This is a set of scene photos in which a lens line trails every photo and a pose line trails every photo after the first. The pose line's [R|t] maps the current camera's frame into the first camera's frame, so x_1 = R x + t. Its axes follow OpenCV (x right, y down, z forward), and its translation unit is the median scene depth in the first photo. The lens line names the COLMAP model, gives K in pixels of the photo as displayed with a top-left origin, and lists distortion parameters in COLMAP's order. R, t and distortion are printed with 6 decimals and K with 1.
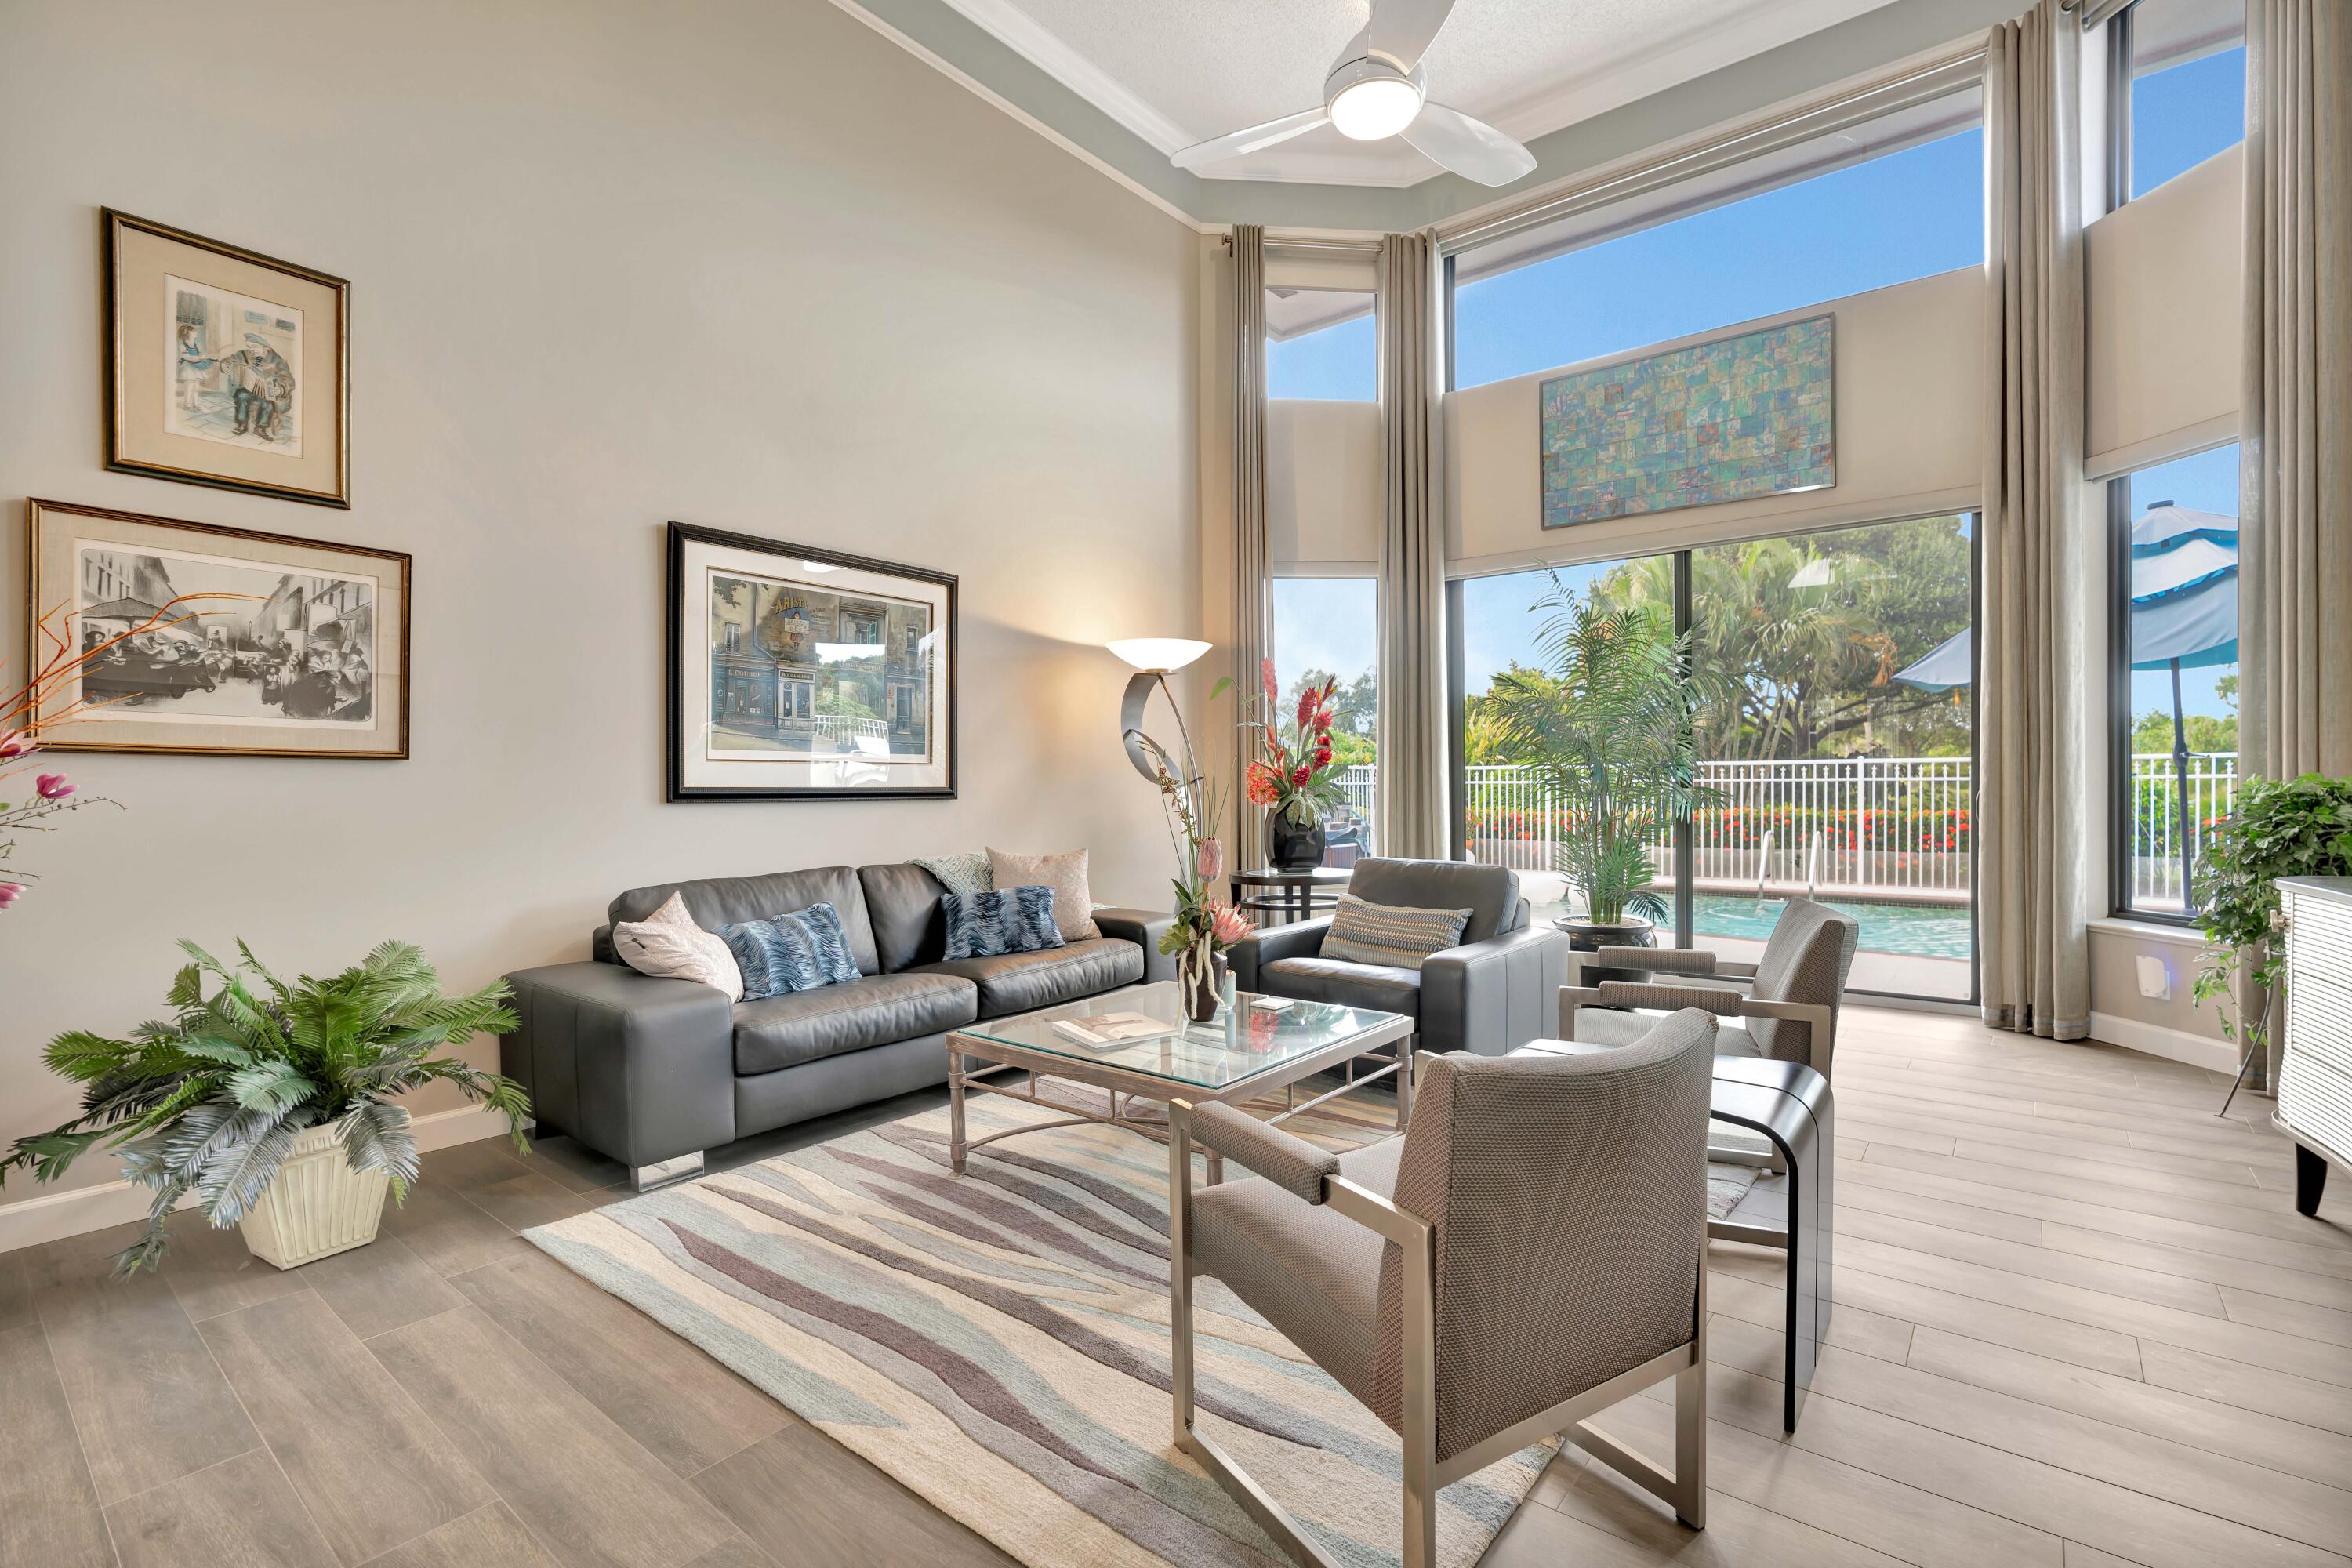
lens RADIAL K [[1052.1, 0, 1142.1], [0, 1052.1, 796.4], [0, 0, 1]] dist [-0.009068, 0.003761]
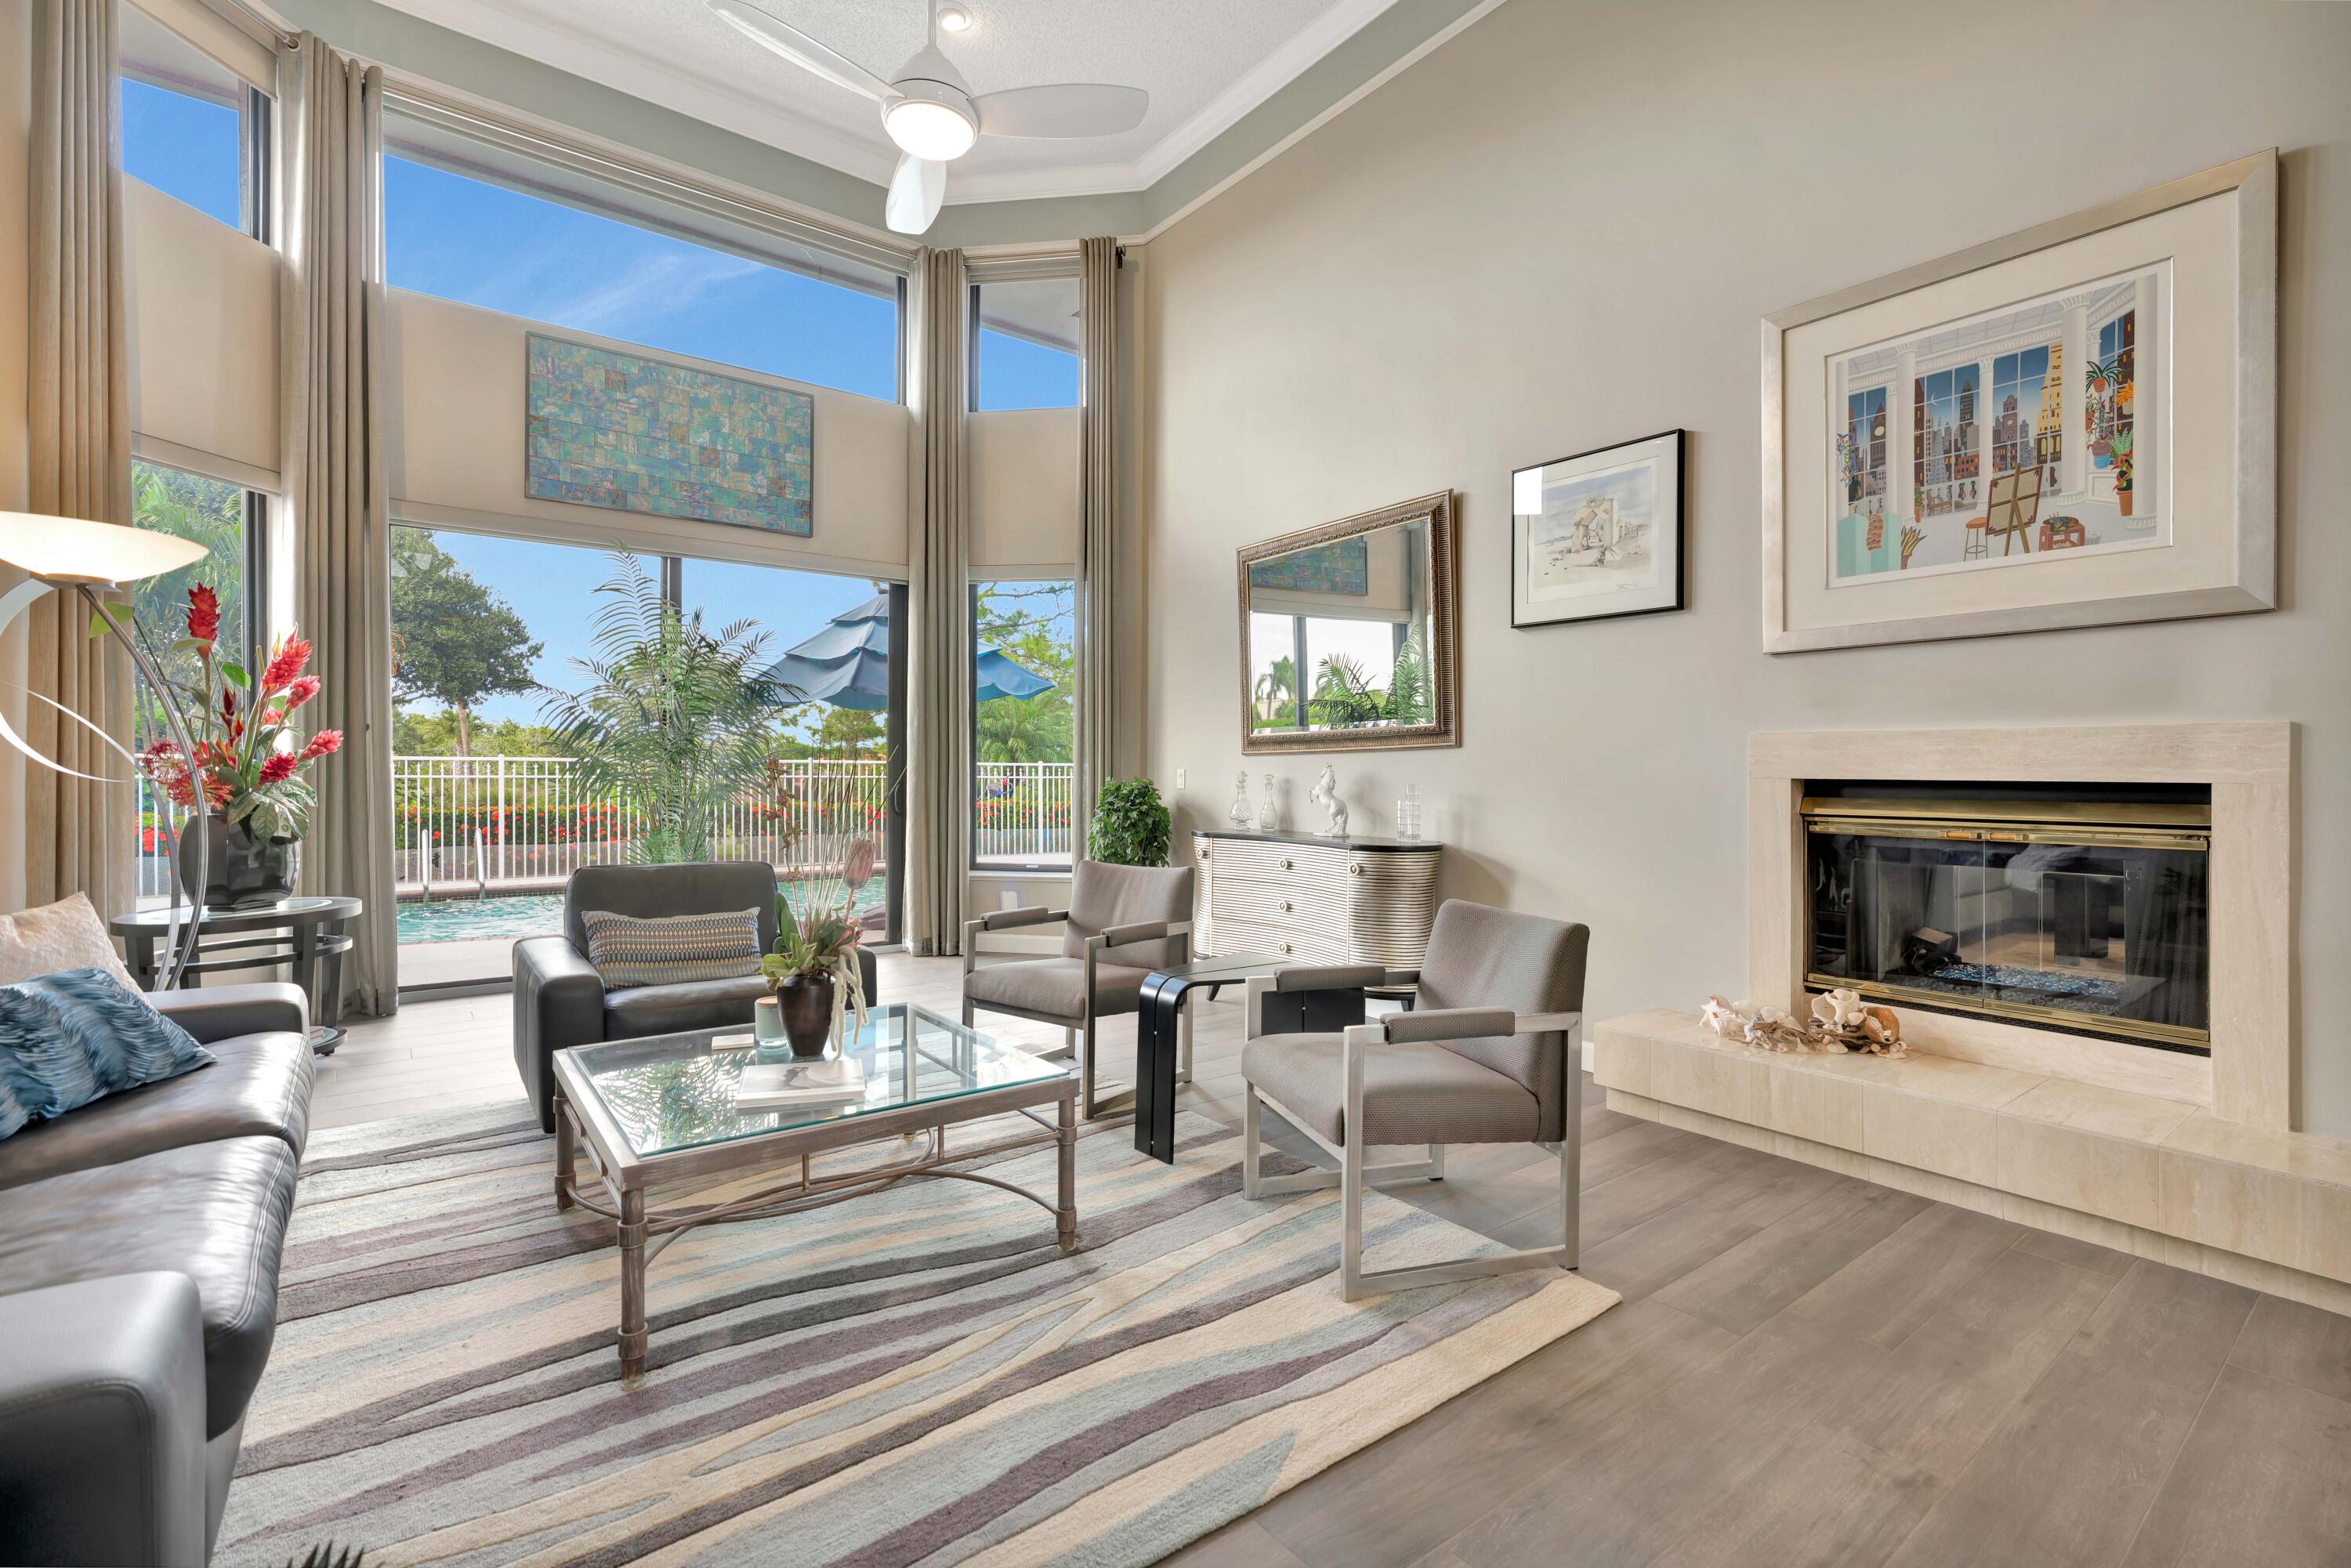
lens RADIAL K [[1051.6, 0, 1168.0], [0, 1051.6, 779.7], [0, 0, 1]] dist [-0.009068, 0.003761]
pose [[0.242363, 0.005544, 0.970170, -0.385220], [0.007186, 0.999946, -0.007509, -0.001357], [-0.970159, 0.008792, 0.242310, 0.276653]]
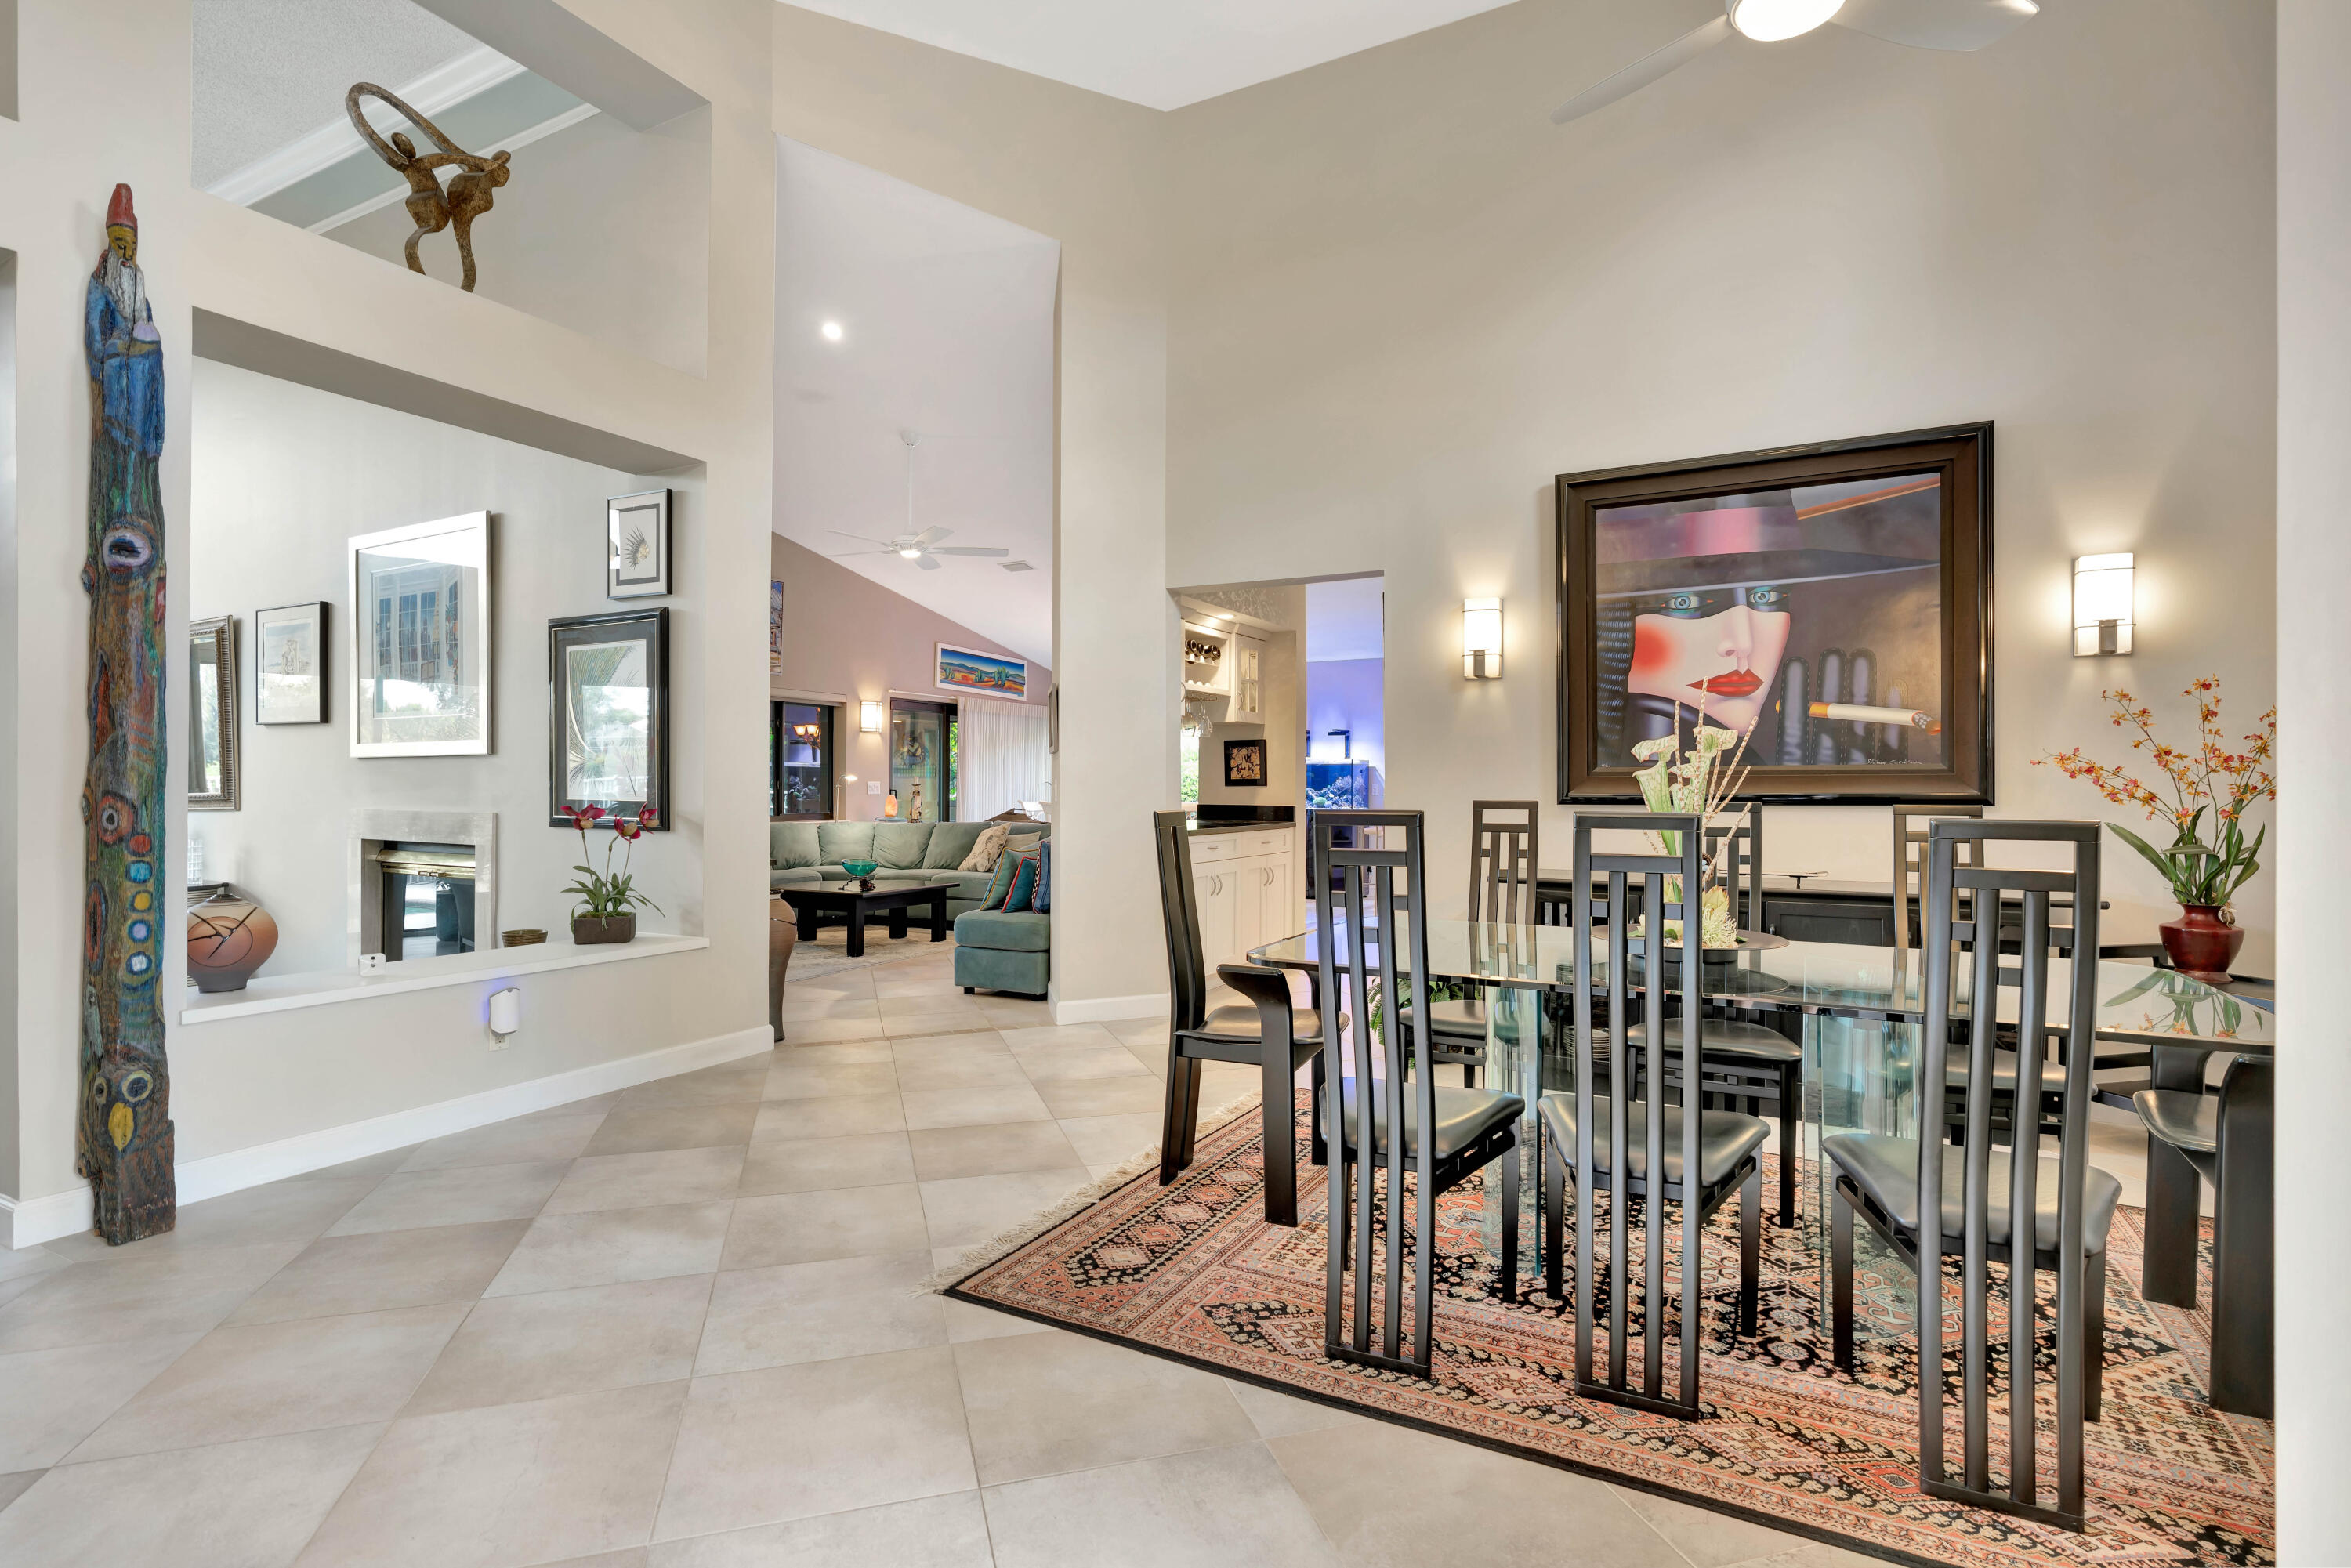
lens RADIAL K [[1136.6, 0, 1176.1], [0, 1136.6, 792.3], [0, 0, 1]] dist [-0.002221, 0.000499]
pose [[-0.172178, -0.000125, 0.985066, -0.867072], [0.011794, 0.999928, 0.002189, -0.042198], [-0.984995, 0.011995, -0.172164, -0.512593]]
